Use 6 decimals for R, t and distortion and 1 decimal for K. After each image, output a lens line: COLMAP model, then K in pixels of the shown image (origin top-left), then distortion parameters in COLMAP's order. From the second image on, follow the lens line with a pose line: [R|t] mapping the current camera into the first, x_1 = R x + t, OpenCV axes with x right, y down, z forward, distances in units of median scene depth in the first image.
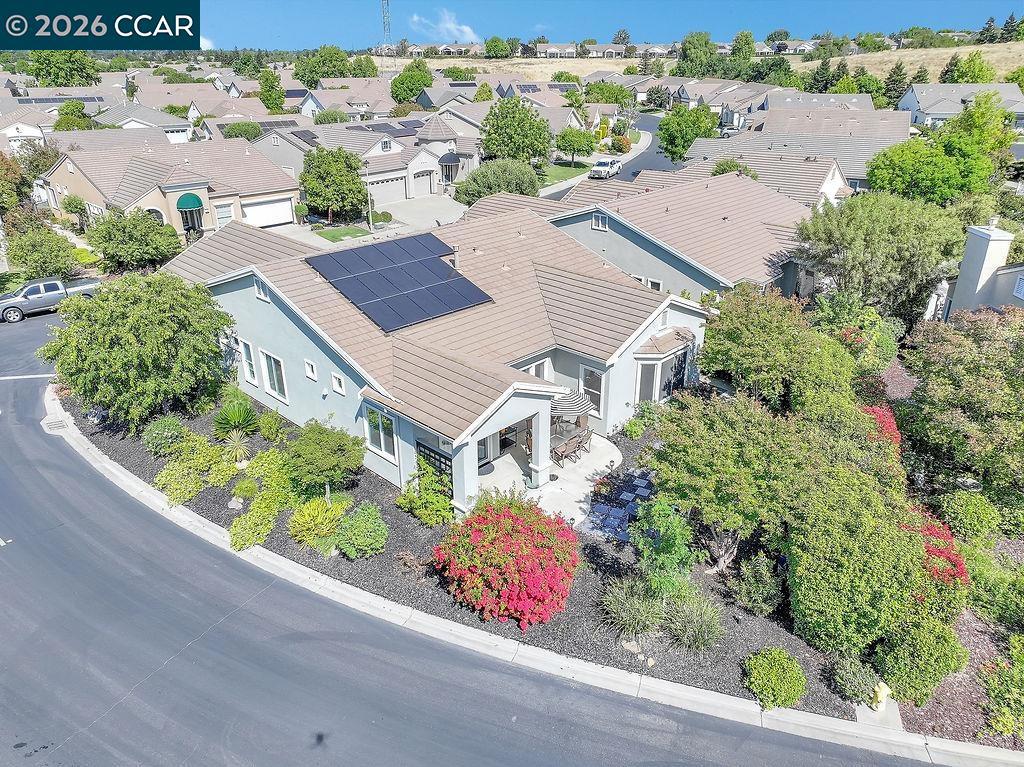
lens RADIAL K [[713.9, 0, 513.4], [0, 713.9, 382.2], [0, 0, 1]] dist [0.006804, 0.000359]
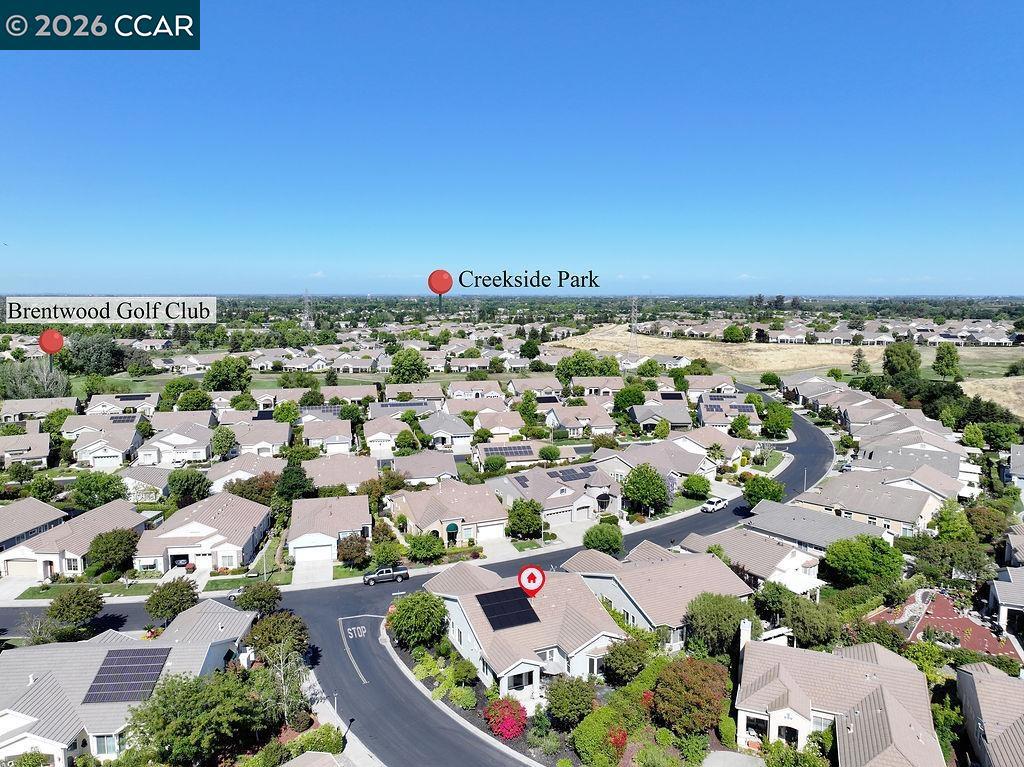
lens RADIAL K [[713.9, 0, 511.4], [0, 713.9, 382.3], [0, 0, 1]] dist [0.006804, 0.000359]
pose [[0.929624, 0.040940, -0.366227, 0.757103], [-0.148175, 0.951459, -0.269760, -0.214342], [0.337406, 0.305041, 0.890566, -1.543685]]
